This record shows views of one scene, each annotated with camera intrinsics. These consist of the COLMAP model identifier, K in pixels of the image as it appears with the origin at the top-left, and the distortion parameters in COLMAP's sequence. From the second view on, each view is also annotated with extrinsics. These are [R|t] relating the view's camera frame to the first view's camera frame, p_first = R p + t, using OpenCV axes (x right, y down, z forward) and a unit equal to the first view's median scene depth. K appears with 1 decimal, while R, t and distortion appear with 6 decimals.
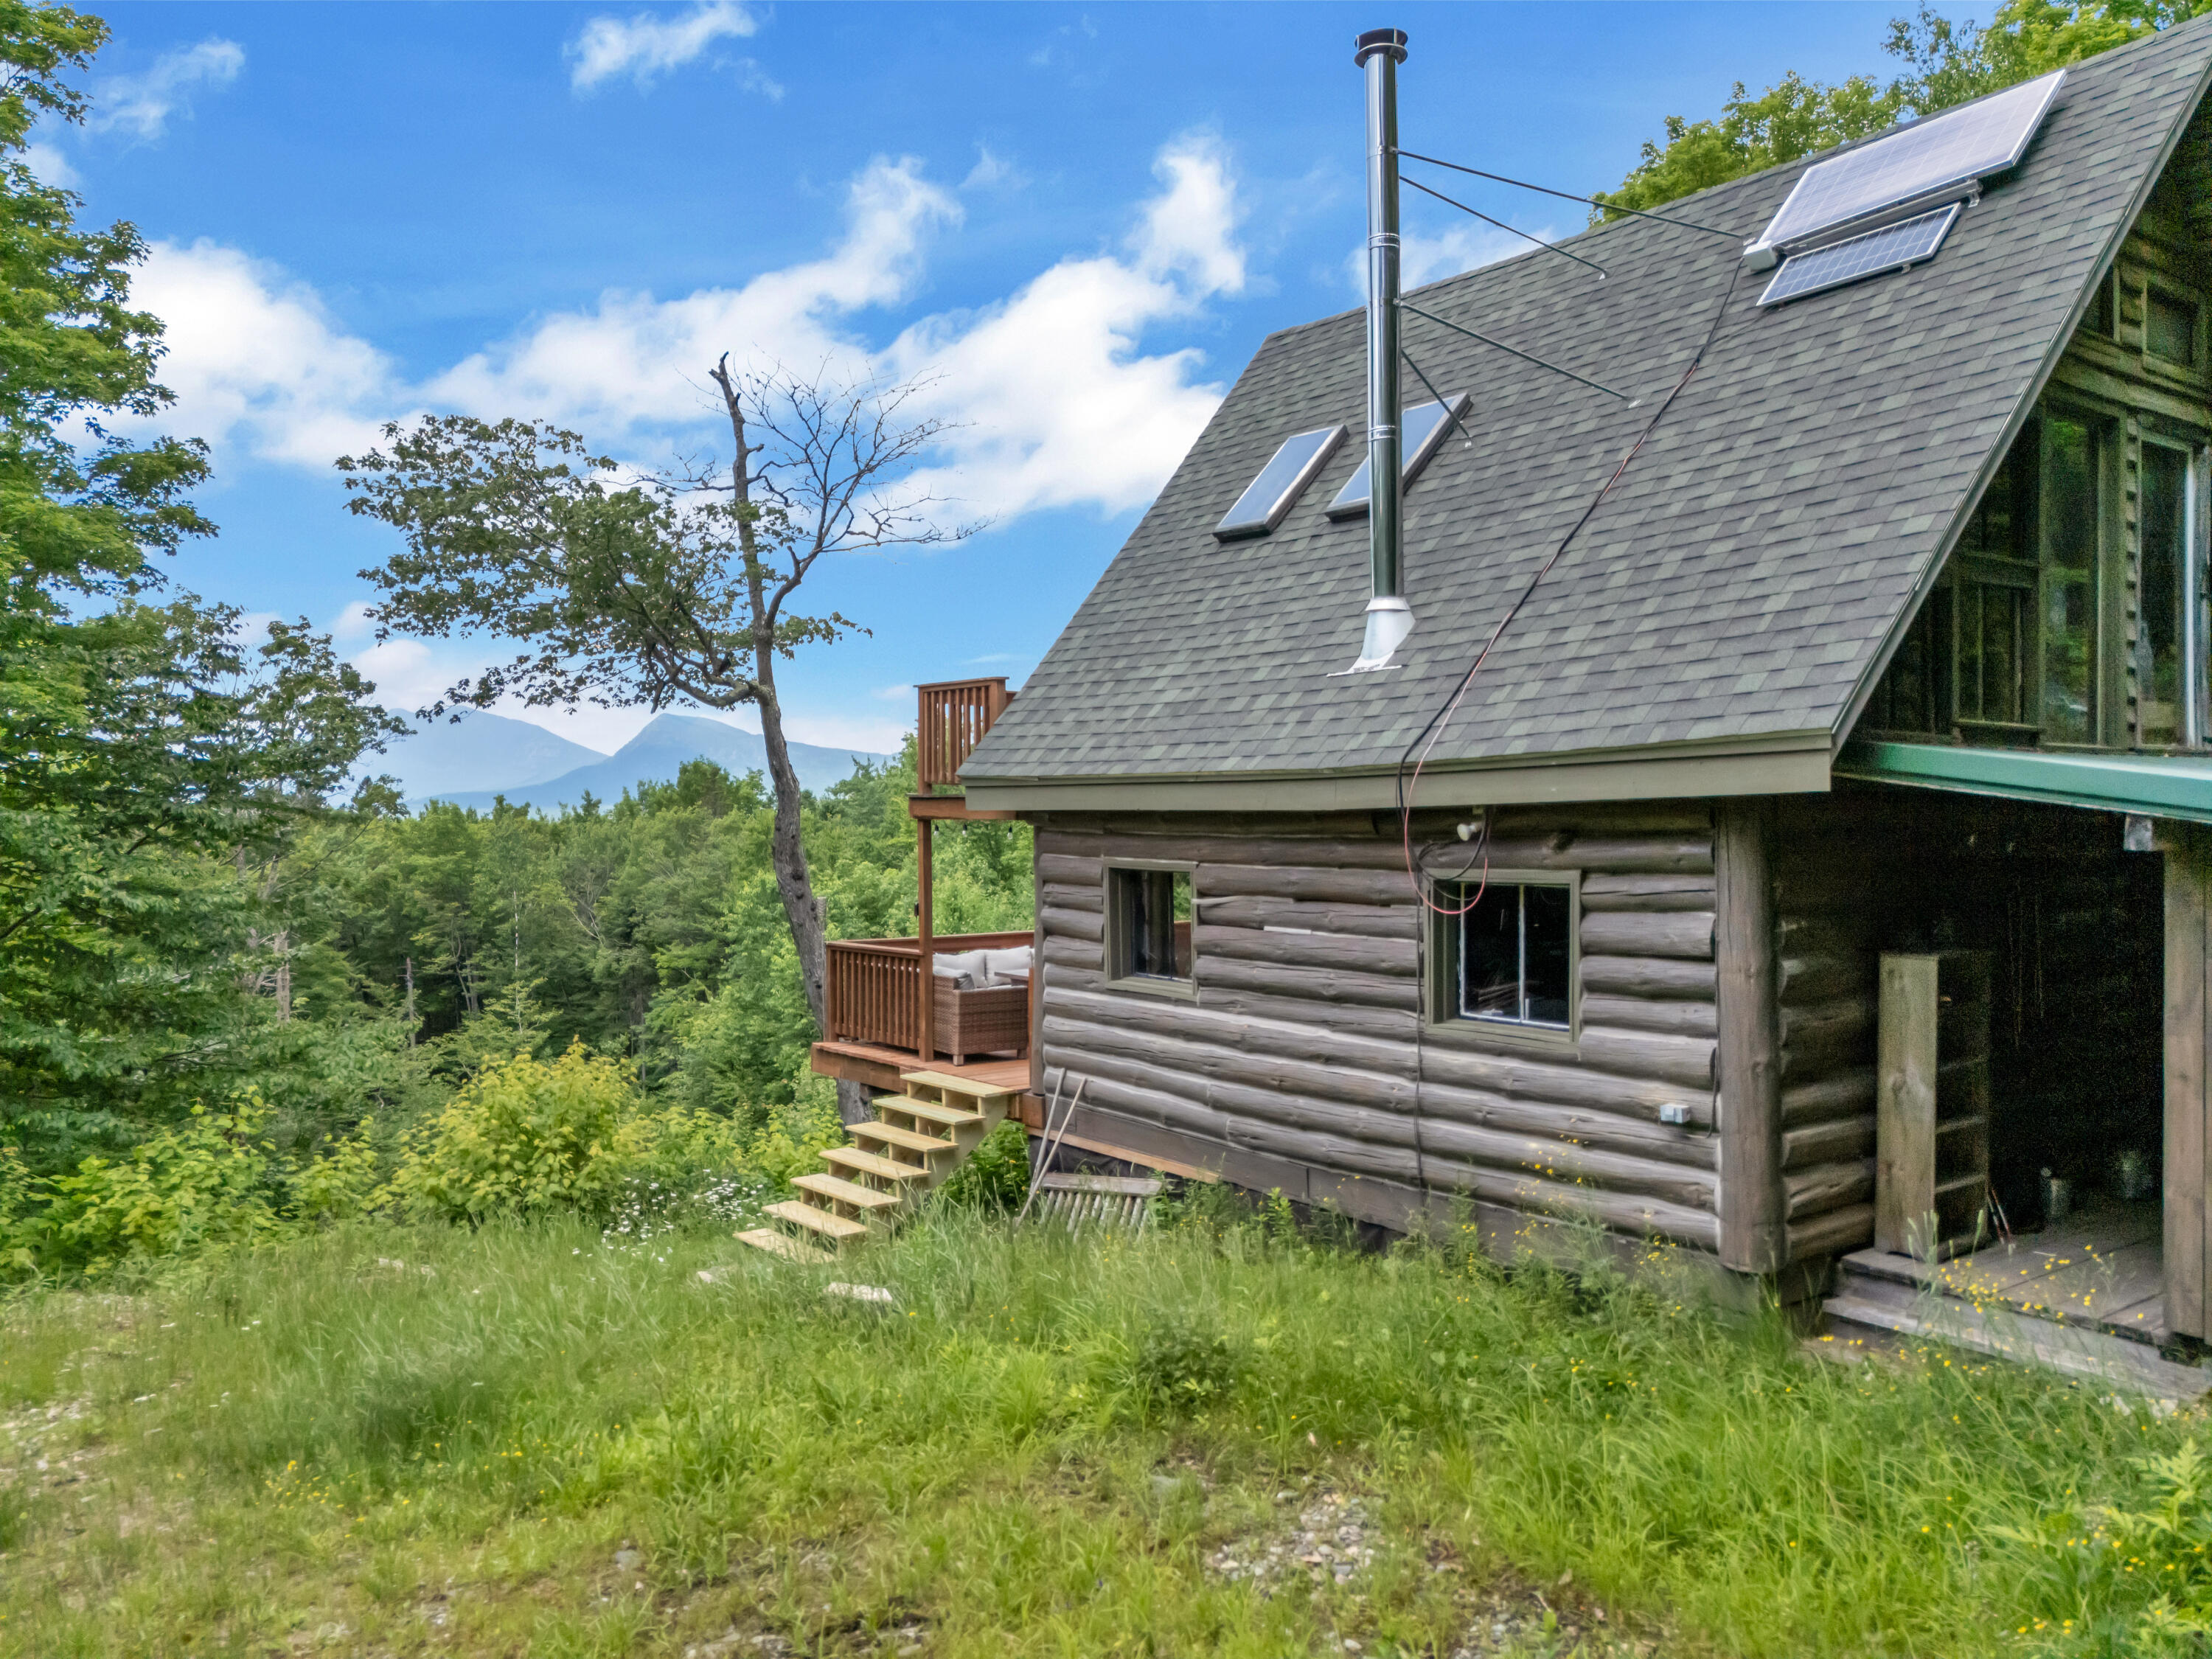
lens RADIAL K [[1623.9, 0, 1106.0], [0, 1623.9, 829.5], [0, 0, 1]] dist [0.092563, -0.089269]
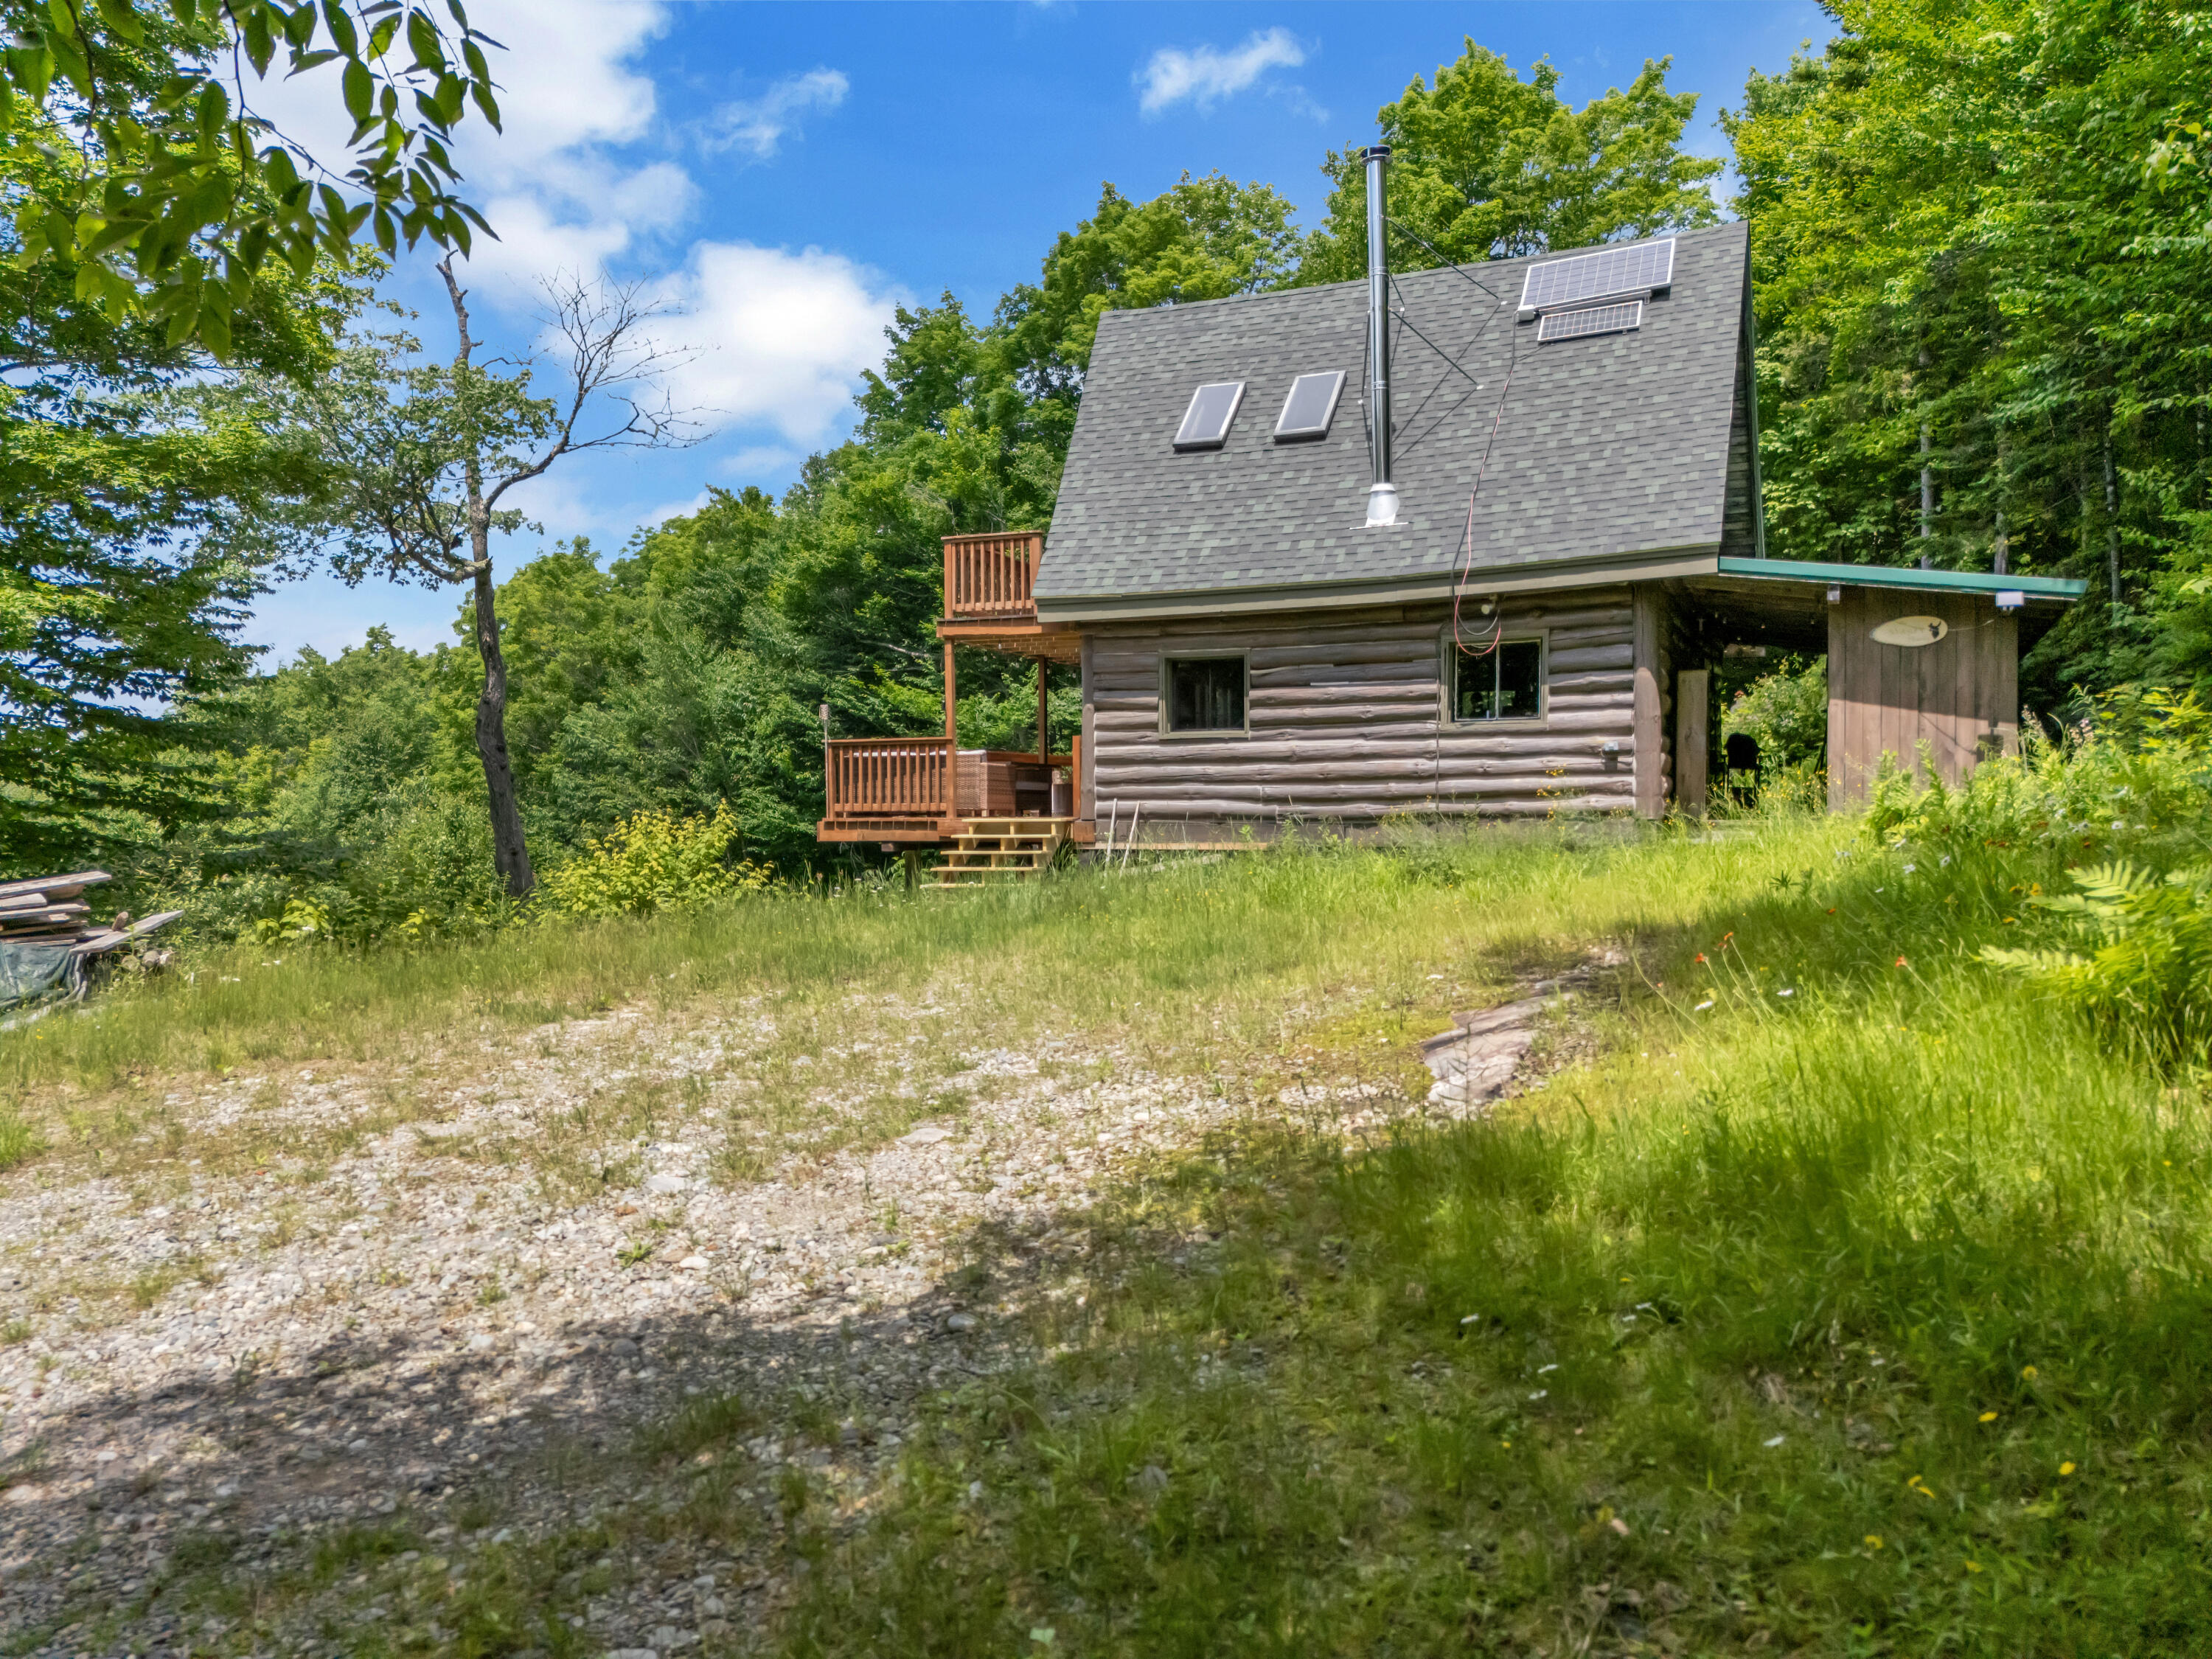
lens RADIAL K [[1641.4, 0, 1106.0], [0, 1641.4, 829.5], [0, 0, 1]] dist [0.175475, -0.379392]
pose [[0.879785, -0.003811, 0.475356, -0.958045], [0.006454, 0.999971, -0.003927, 0.233130], [-0.475327, 0.006523, 0.879785, -0.387727]]
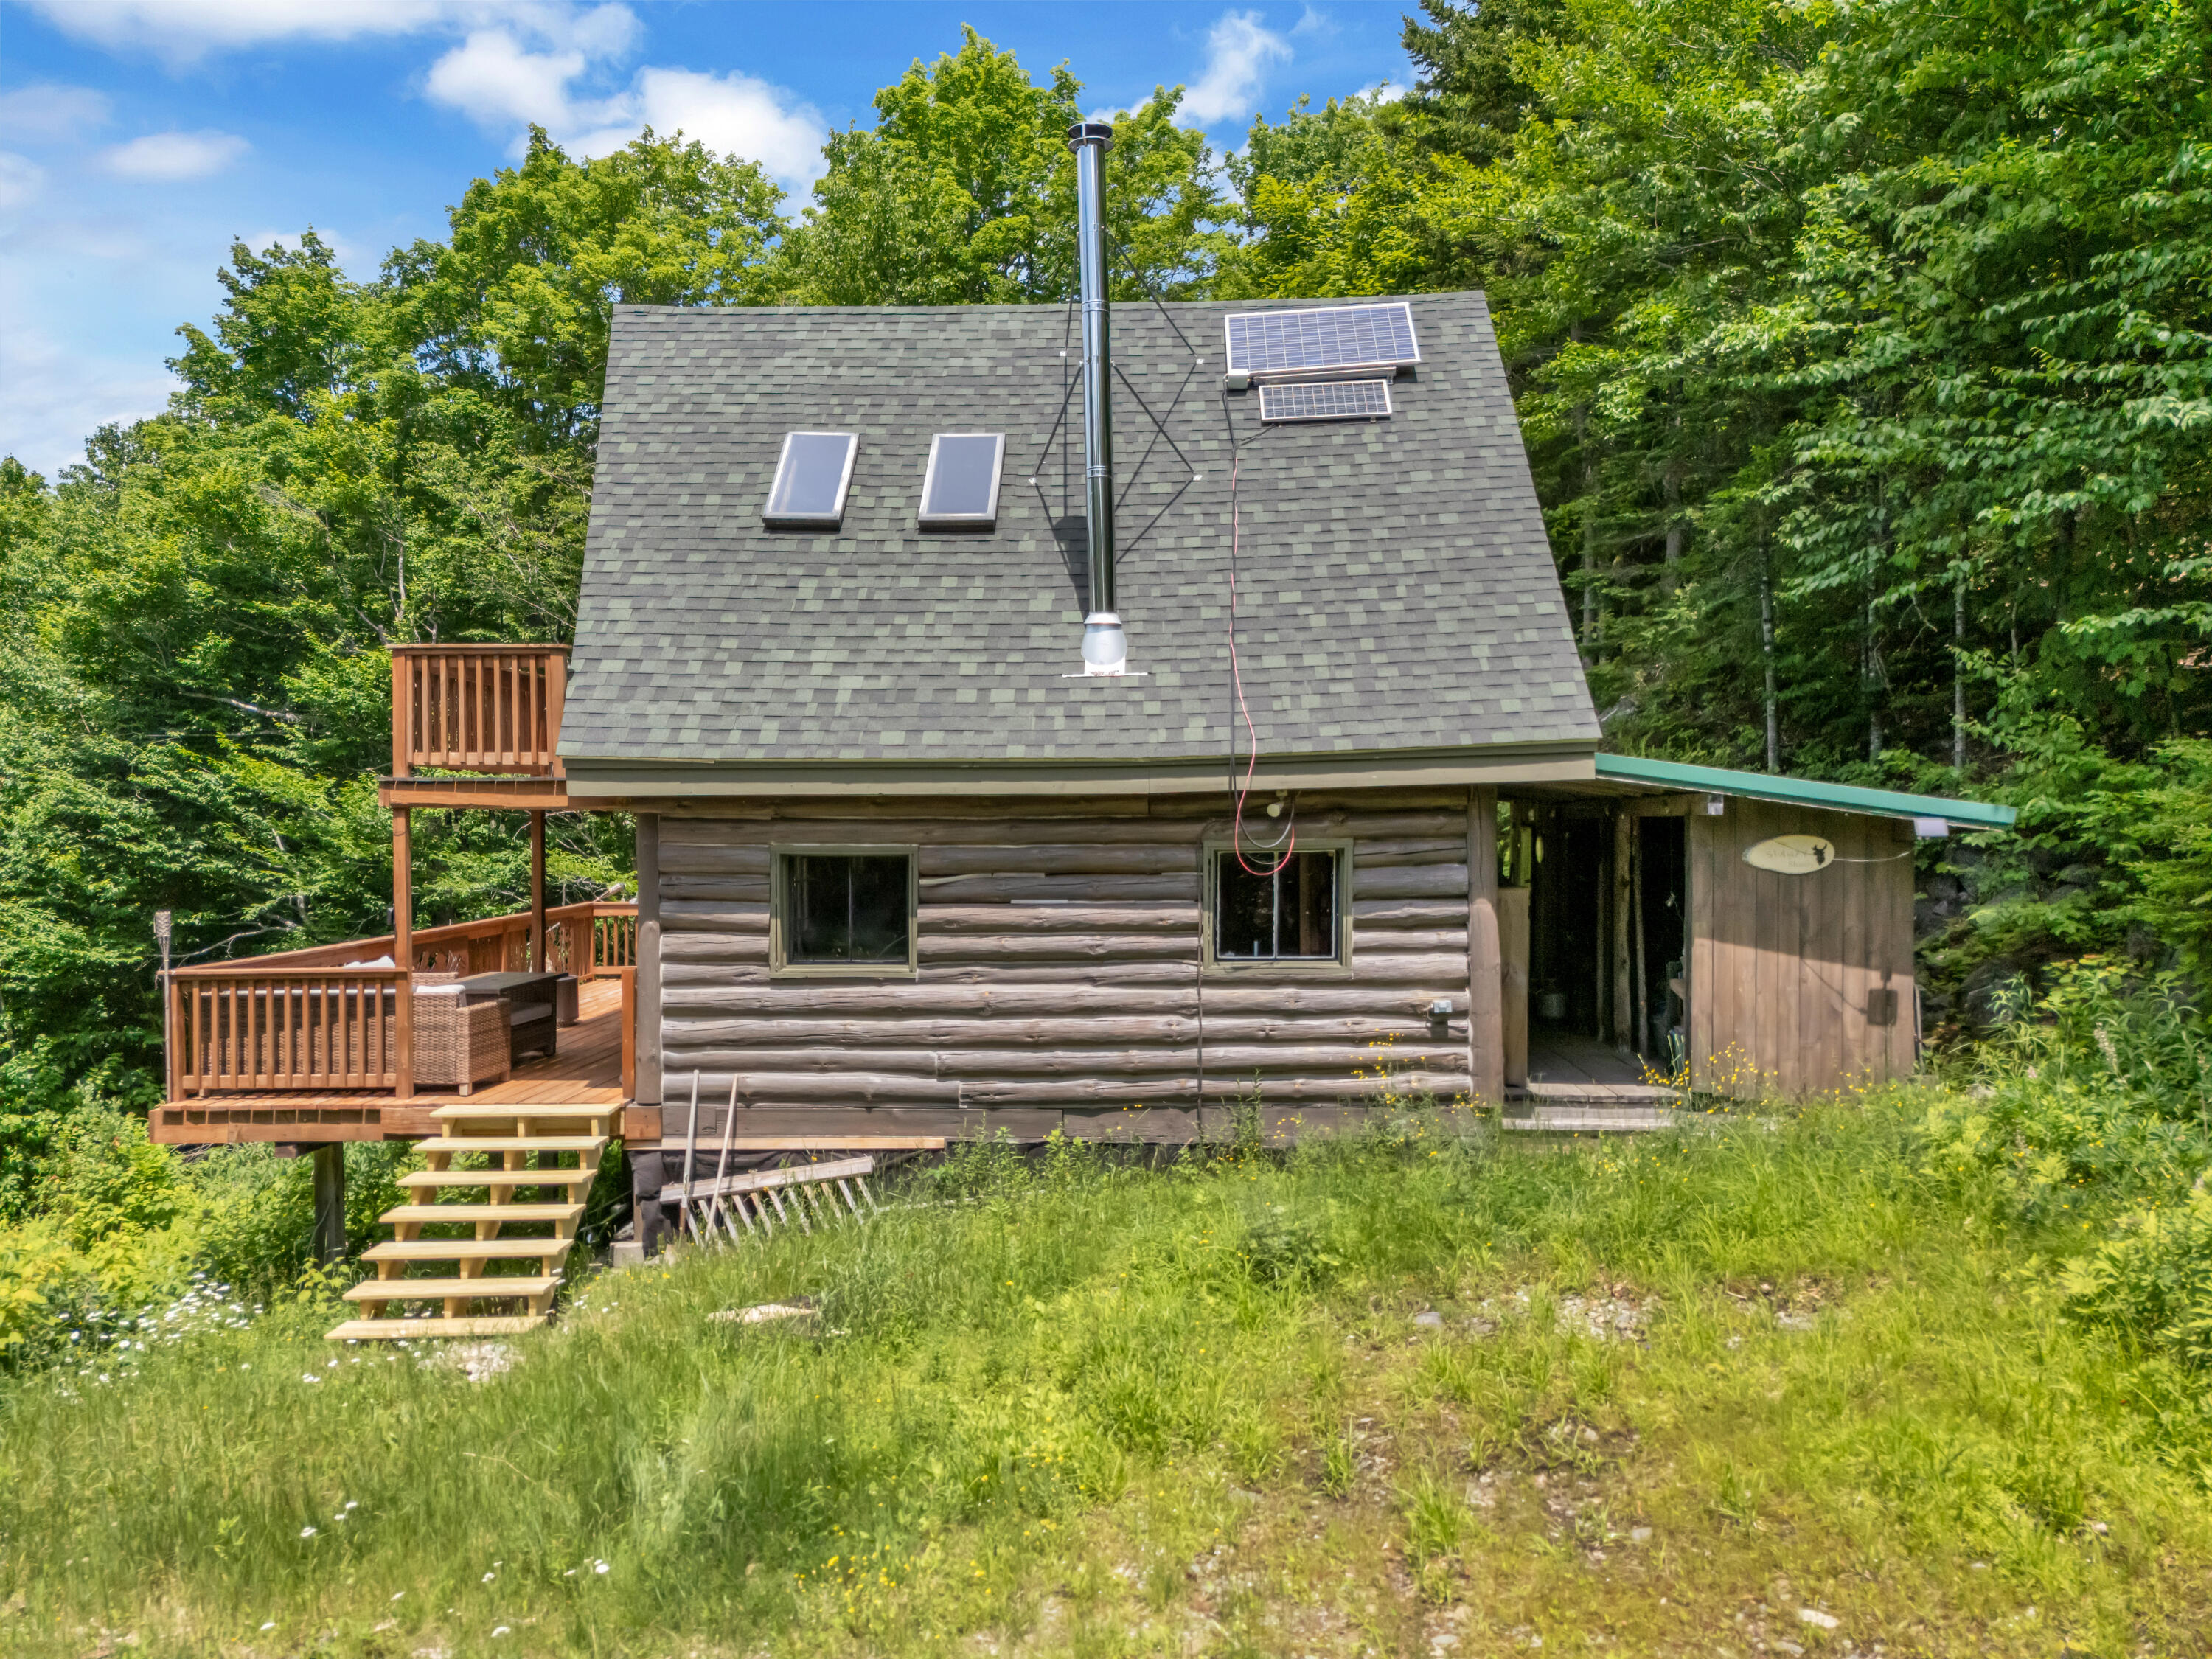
lens RADIAL K [[1623.9, 0, 1106.0], [0, 1623.9, 829.5], [0, 0, 1]] dist [0.092563, -0.089269]
pose [[0.645204, -0.011114, 0.763929, -0.772832], [0.012984, 0.999909, 0.003581, 0.009210], [-0.763900, 0.007609, 0.645290, 0.268789]]
